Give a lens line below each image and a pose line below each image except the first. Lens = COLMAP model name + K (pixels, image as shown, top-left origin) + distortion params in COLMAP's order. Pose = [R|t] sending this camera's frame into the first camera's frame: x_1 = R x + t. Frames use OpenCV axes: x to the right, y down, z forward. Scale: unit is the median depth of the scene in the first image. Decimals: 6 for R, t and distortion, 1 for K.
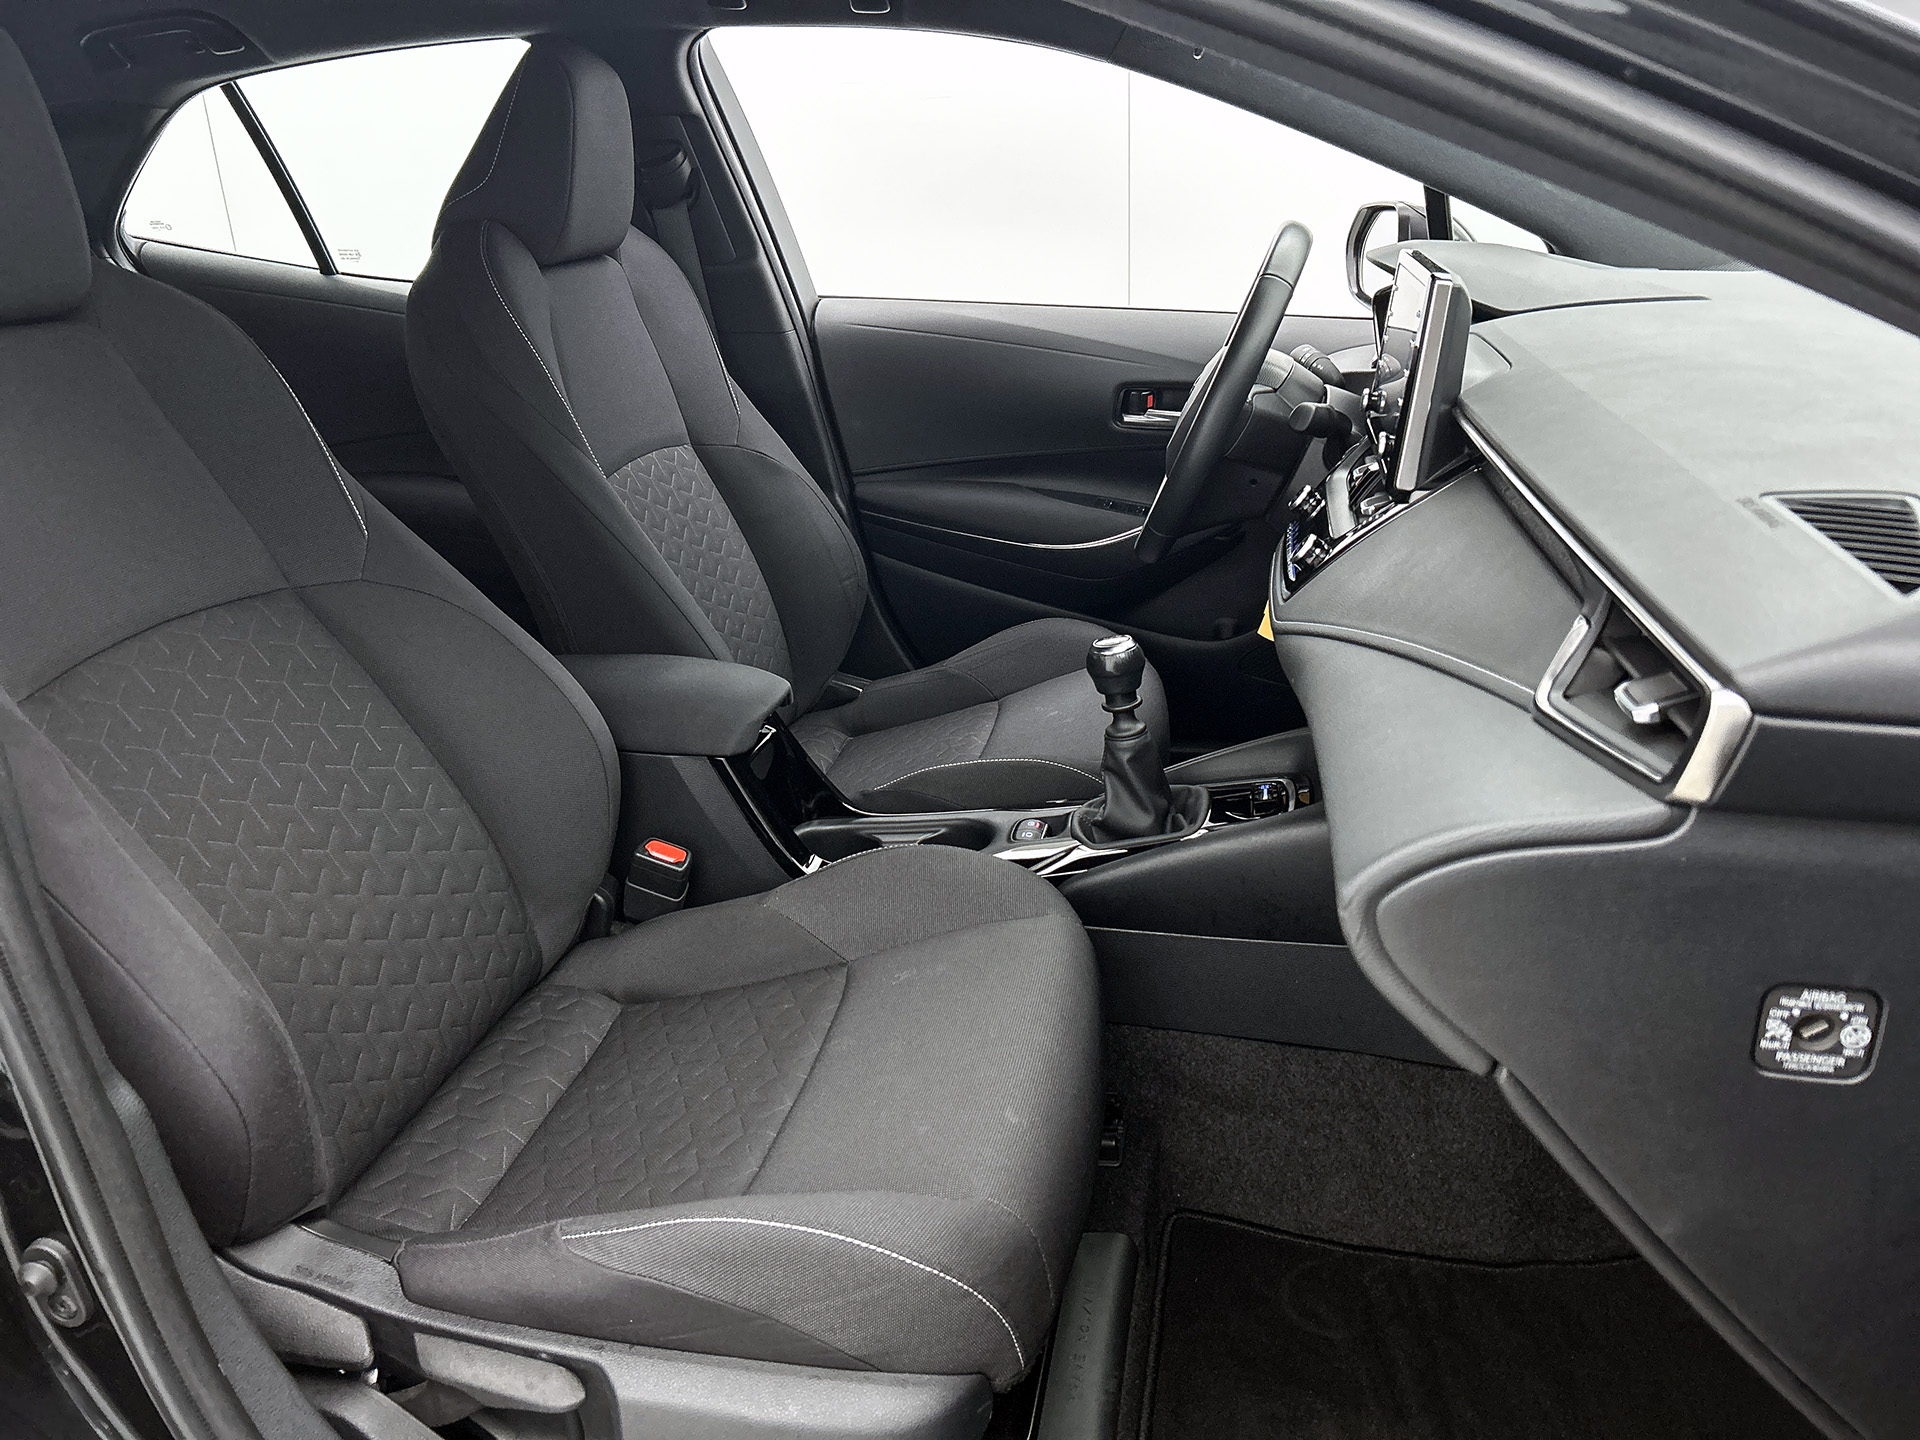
lens RADIAL K [[1452.7, 0, 964.9], [0, 1452.7, 677.3], [0, 0, 1]] dist [0.086606, -0.134961]
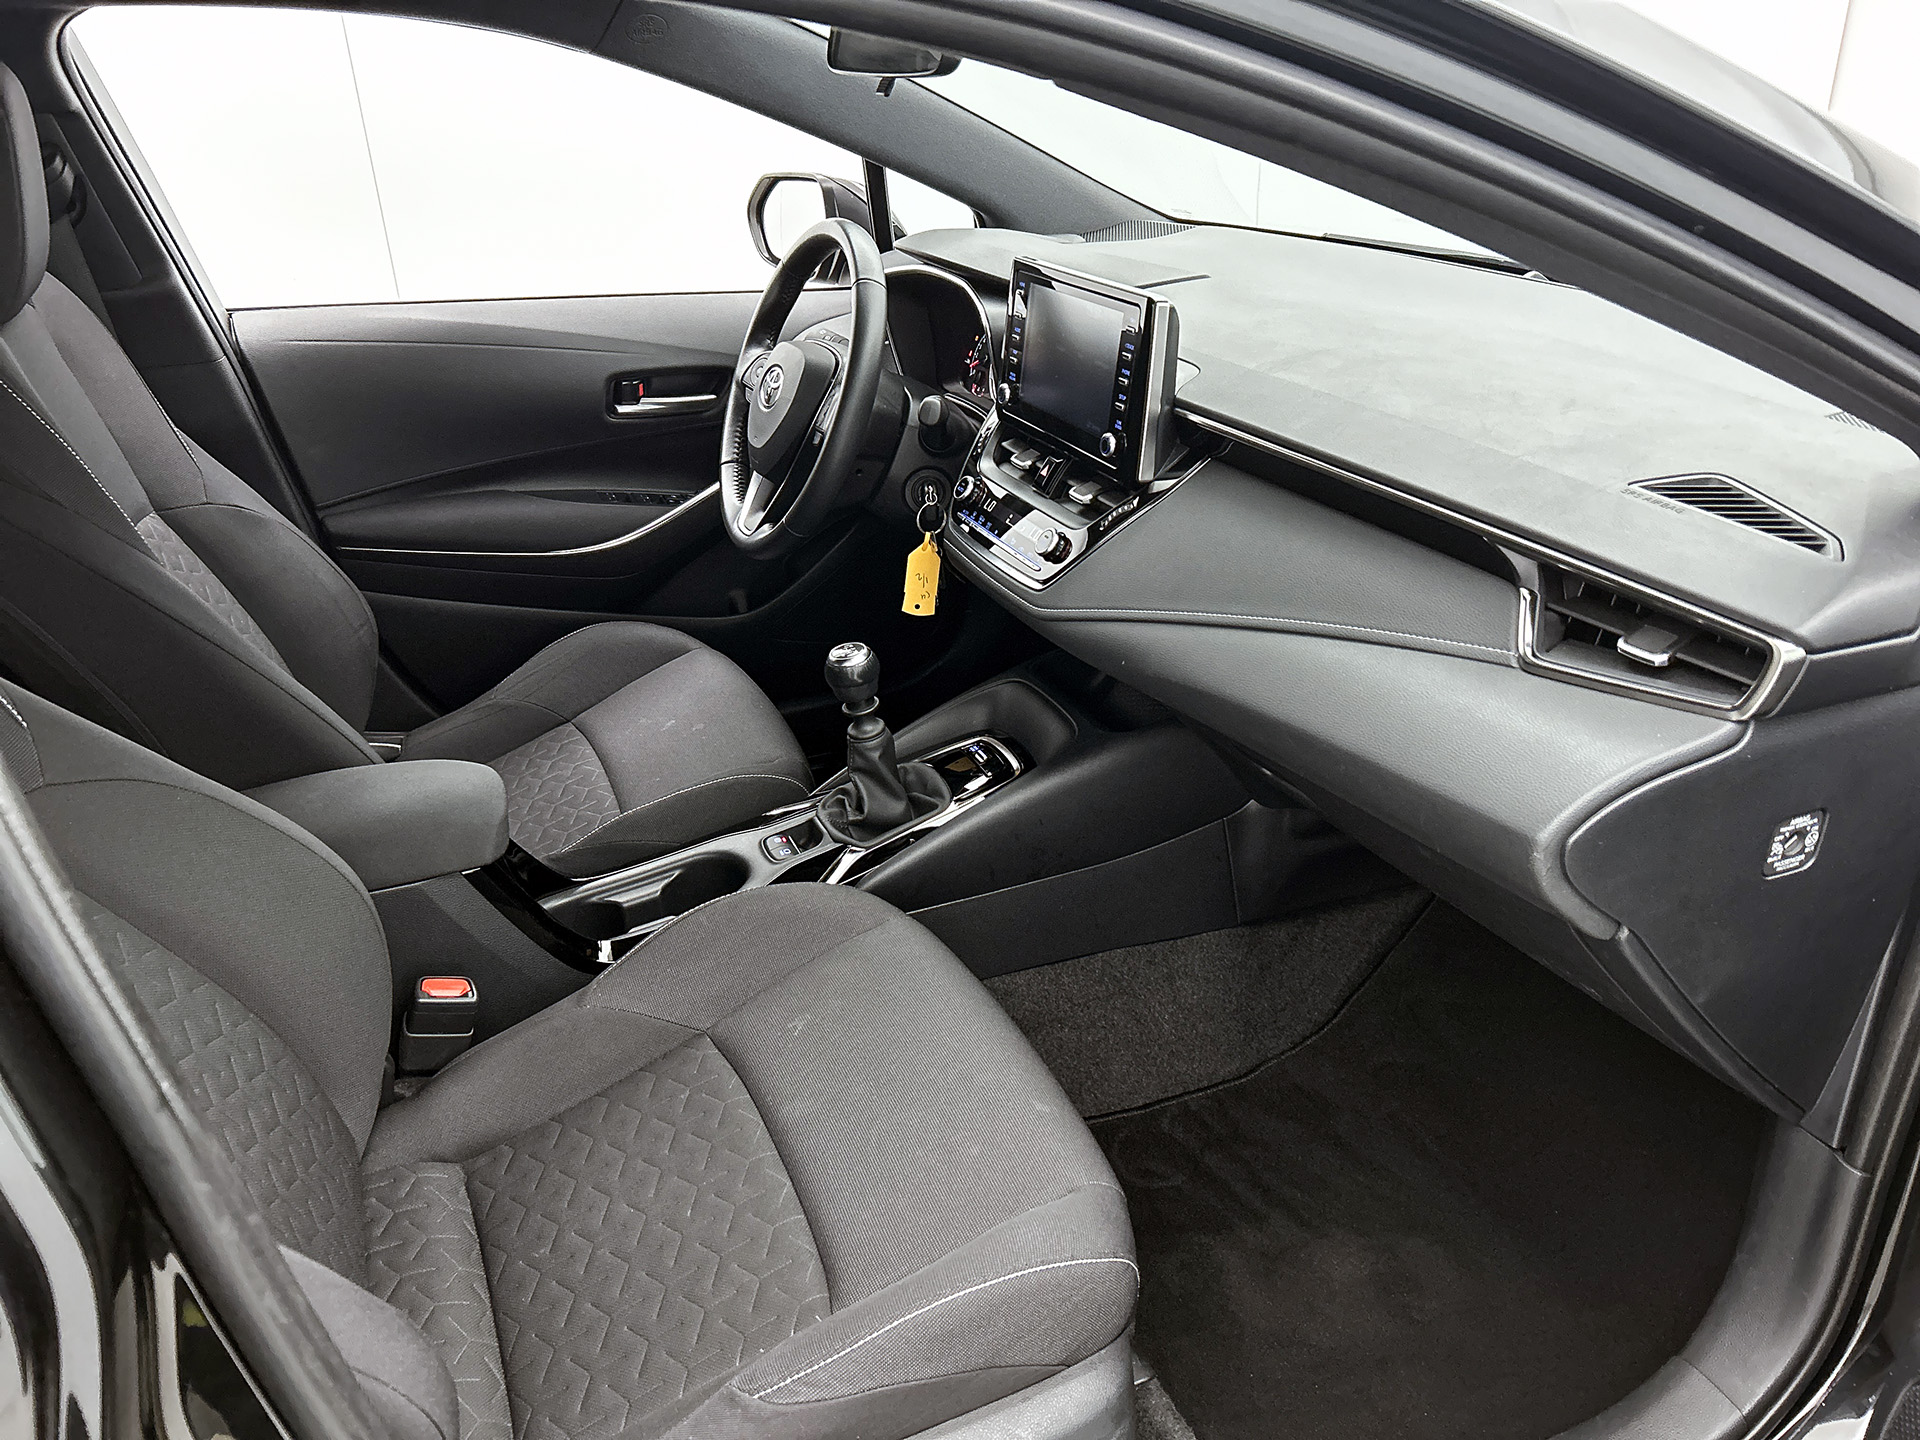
lens RADIAL K [[1452.7, 0, 964.9], [0, 1452.7, 677.3], [0, 0, 1]] dist [0.086606, -0.134961]
pose [[0.823331, -0.222701, 0.522044, -0.373396], [0.188071, 0.974887, 0.119270, -0.113630], [-0.535495, -0.000017, 0.844538, 0.072604]]
